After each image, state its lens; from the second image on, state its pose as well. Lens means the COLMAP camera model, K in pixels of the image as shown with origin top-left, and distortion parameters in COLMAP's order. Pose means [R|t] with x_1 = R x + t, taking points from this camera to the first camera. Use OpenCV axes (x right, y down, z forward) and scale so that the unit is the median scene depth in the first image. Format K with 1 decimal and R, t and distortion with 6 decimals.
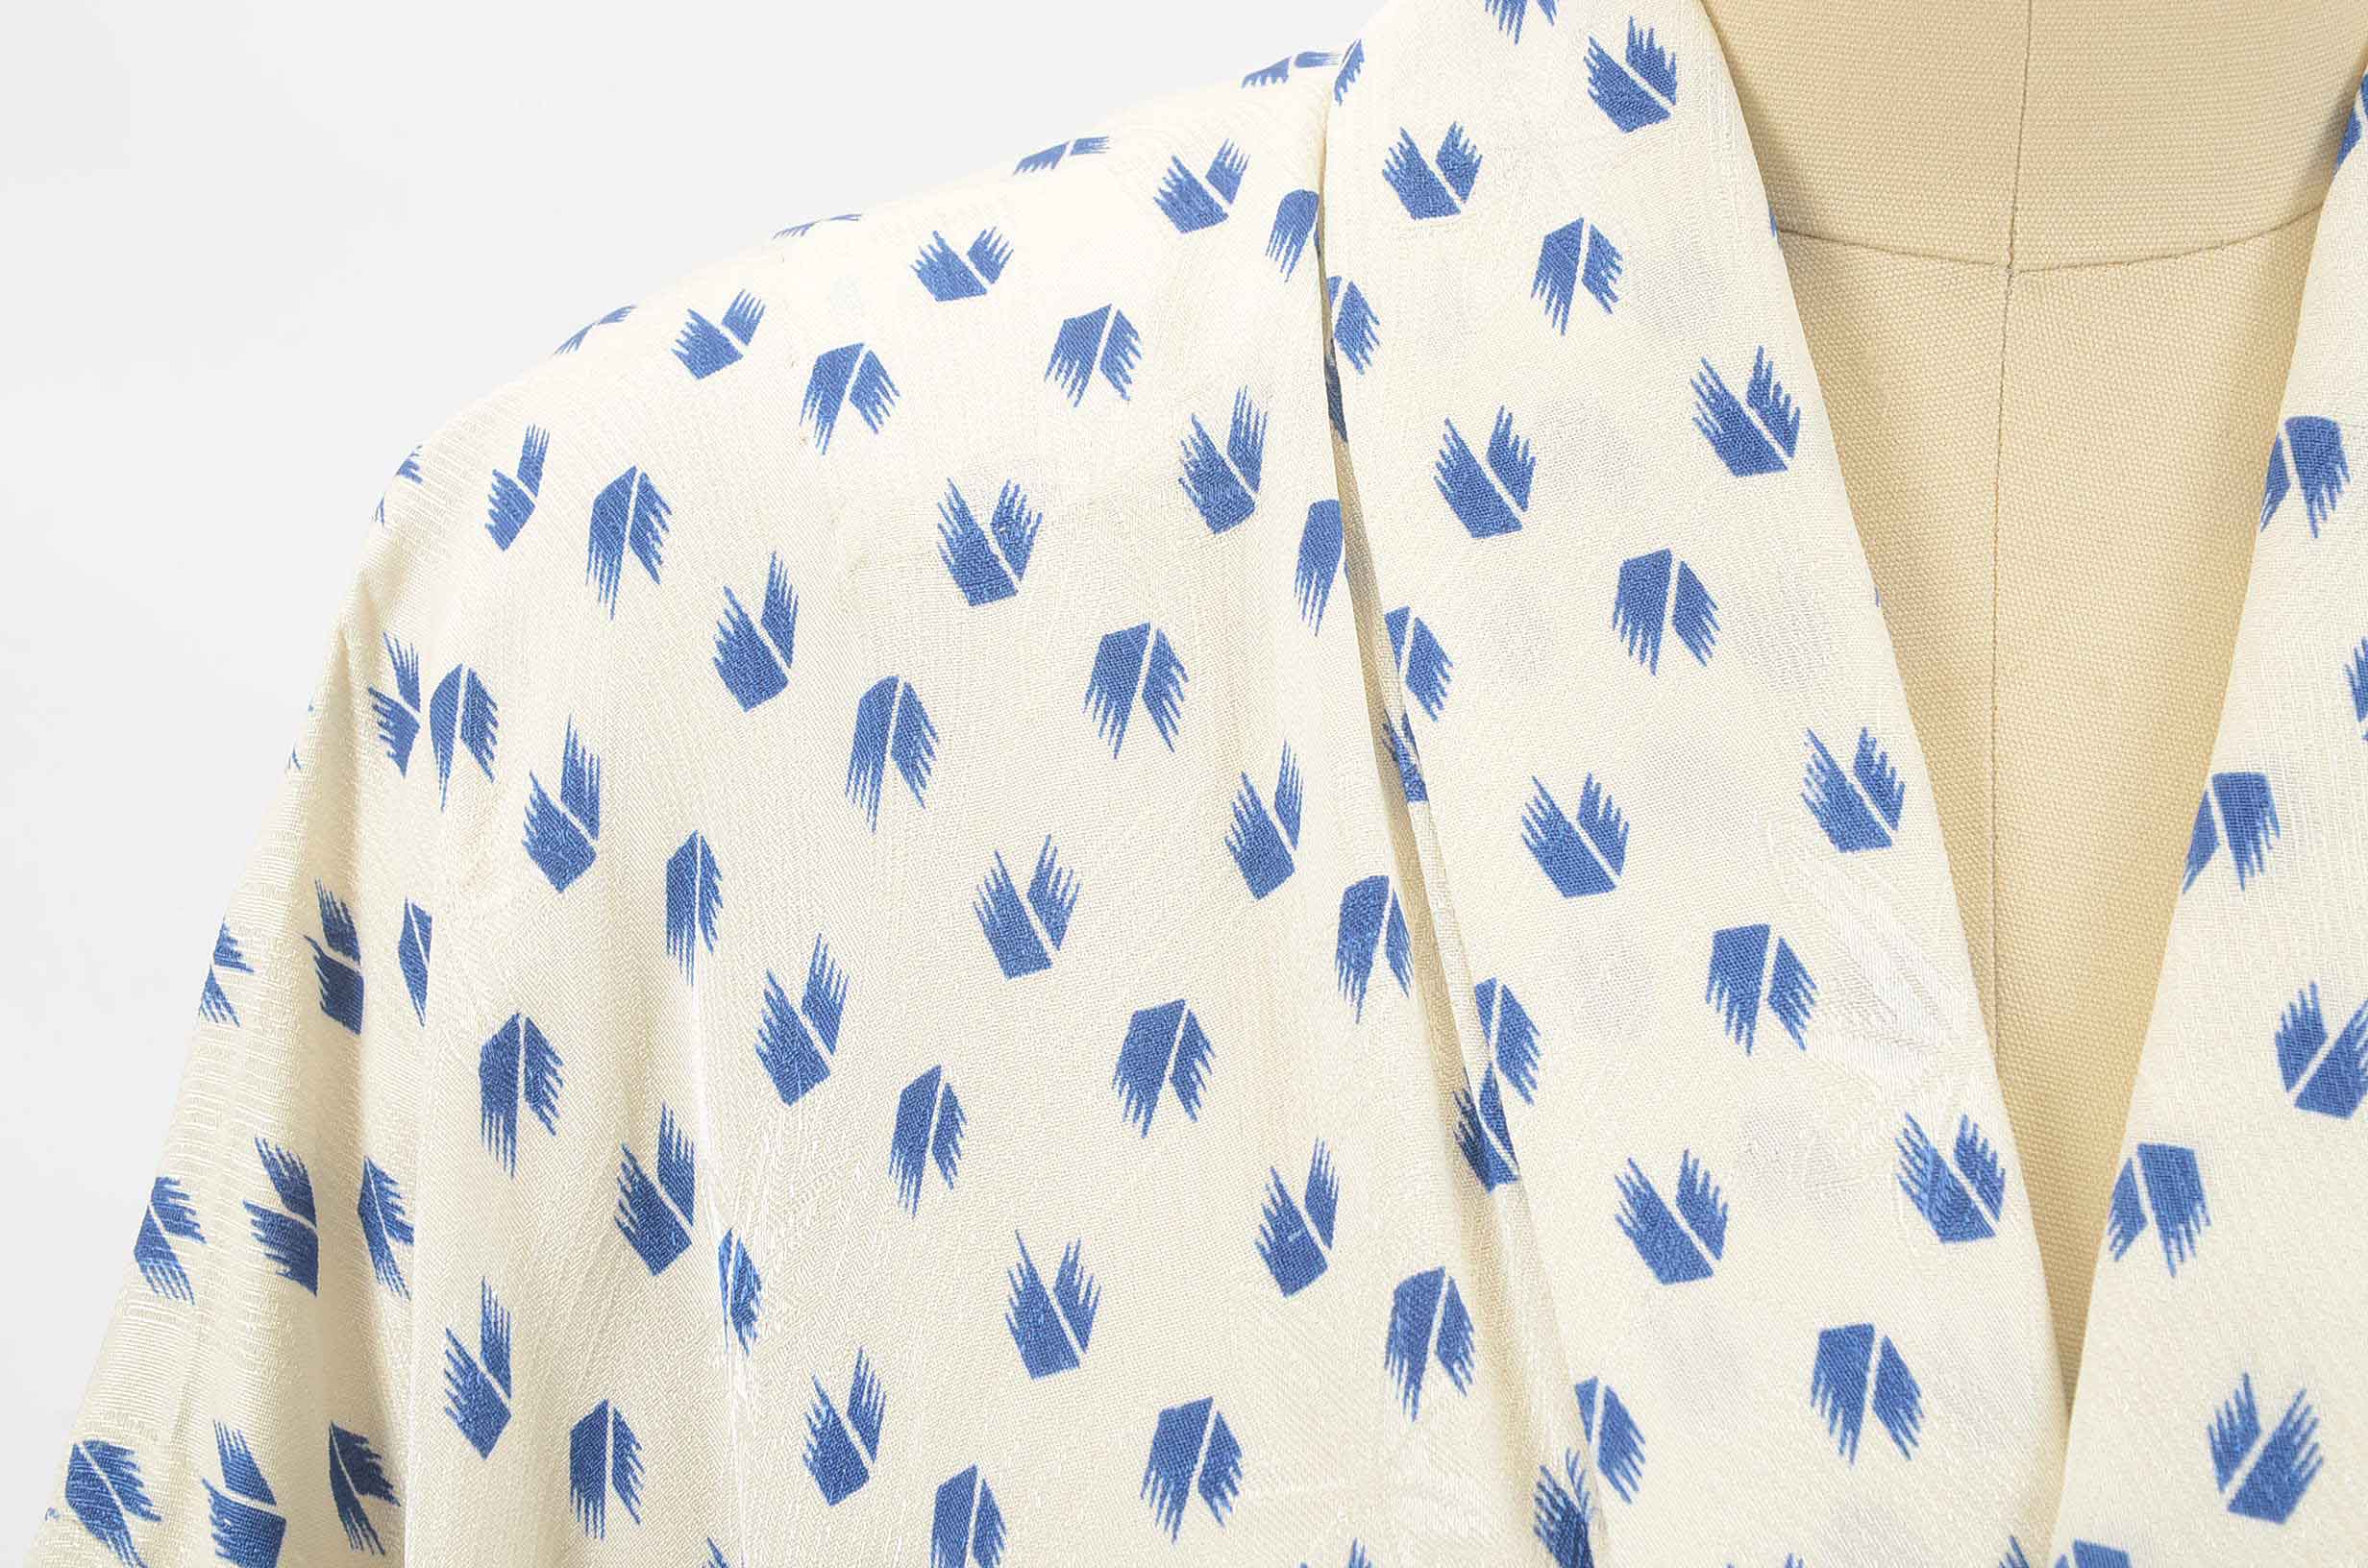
lens RADIAL K [[6163.1, 0, 1184.0], [0, 6163.1, 784.0], [0, 0, 1]] dist [0.392148, 0.121543]
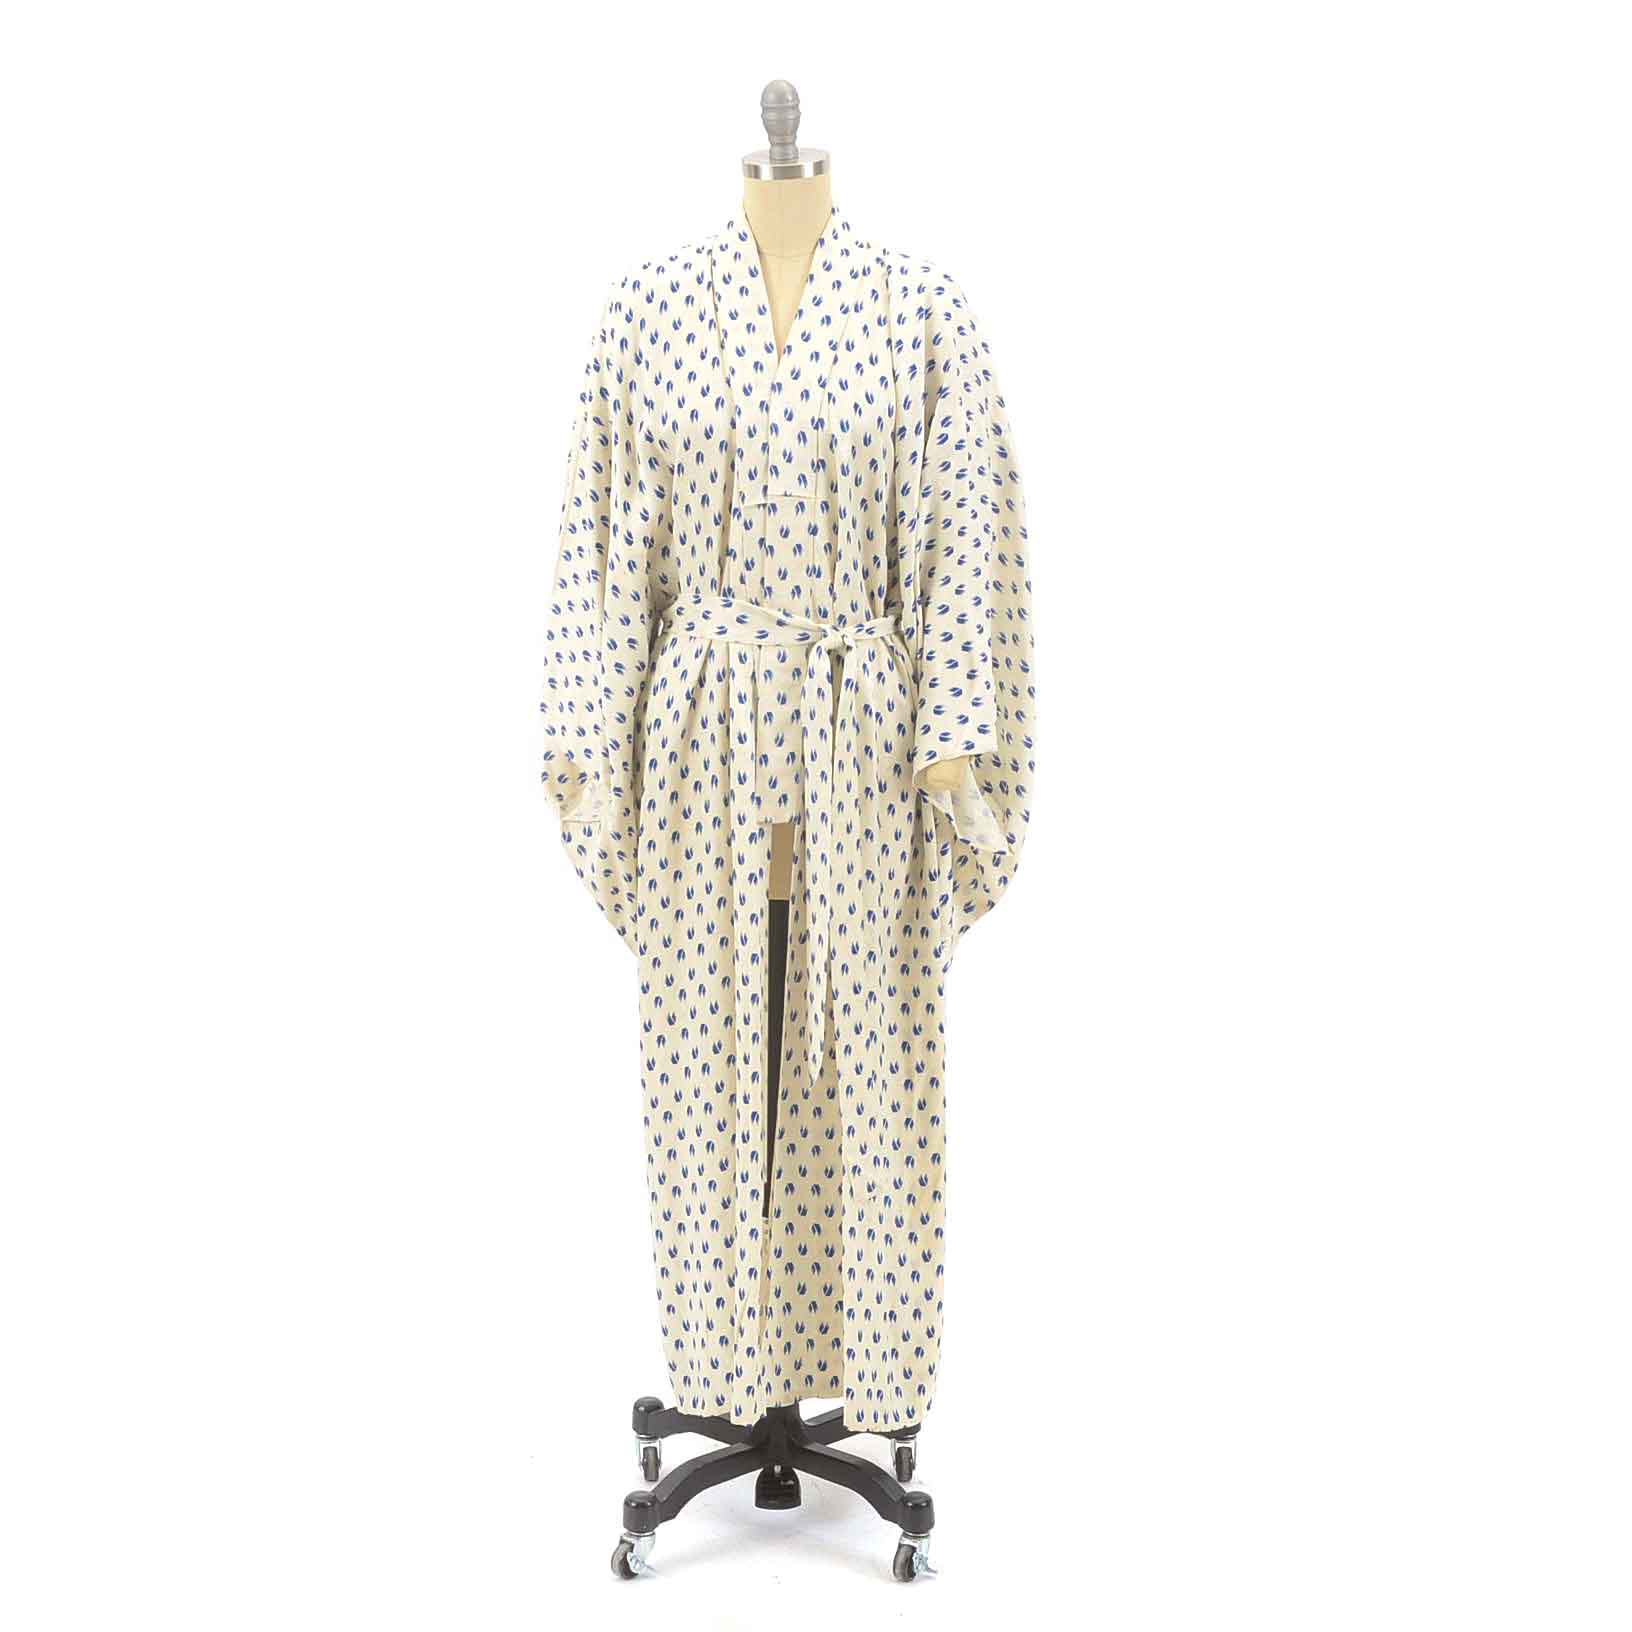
lens RADIAL K [[3722.9, 0, 816.0], [0, 3722.9, 816.0], [0, 0, 1]] dist [0.253062, 0.277204]
pose [[0.998362, 0.013747, -0.055536, 0.514616], [-0.014228, 0.999864, -0.008282, 0.817772], [0.055415, 0.009058, 0.998422, -4.698649]]
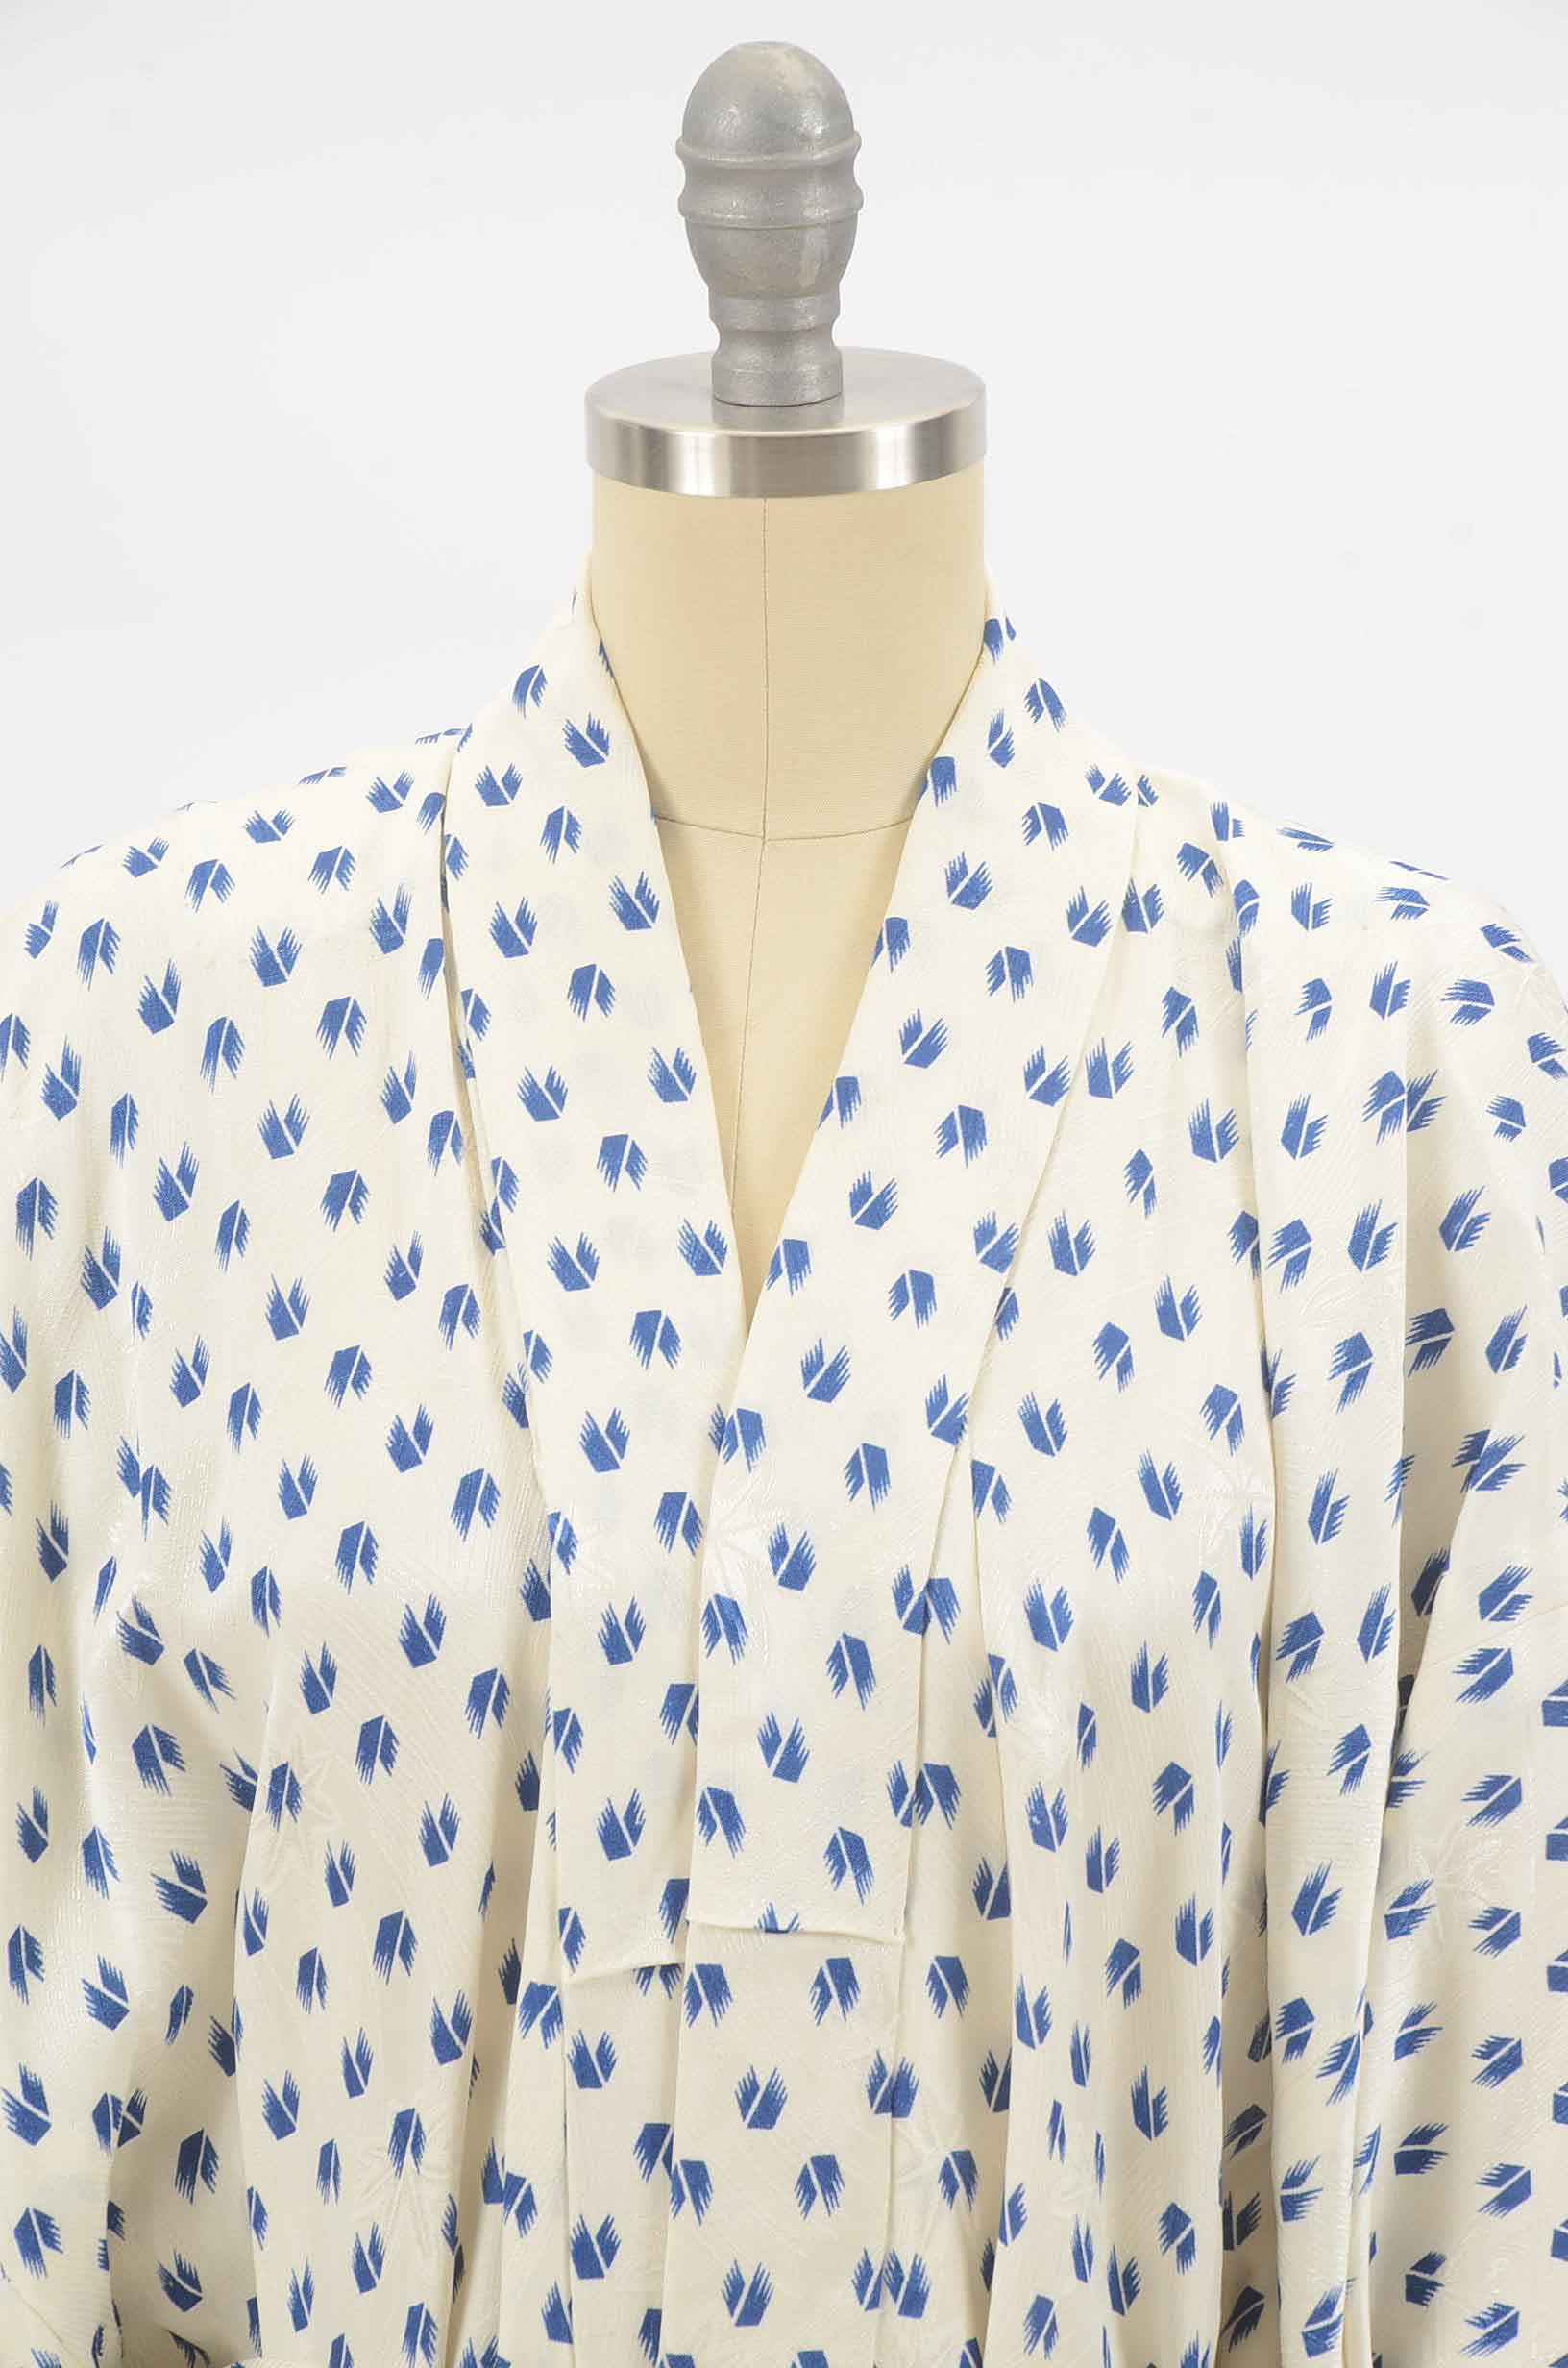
lens RADIAL K [[10134.7, 0, 782.3], [0, 10134.7, 1212.6], [0, 0, 1]] dist [1.505241, 0.081010]
pose [[0.999385, 0.028791, -0.020015, 0.211995], [-0.030387, 0.995949, -0.084633, 0.334419], [0.017497, 0.085189, 0.996211, -2.417417]]
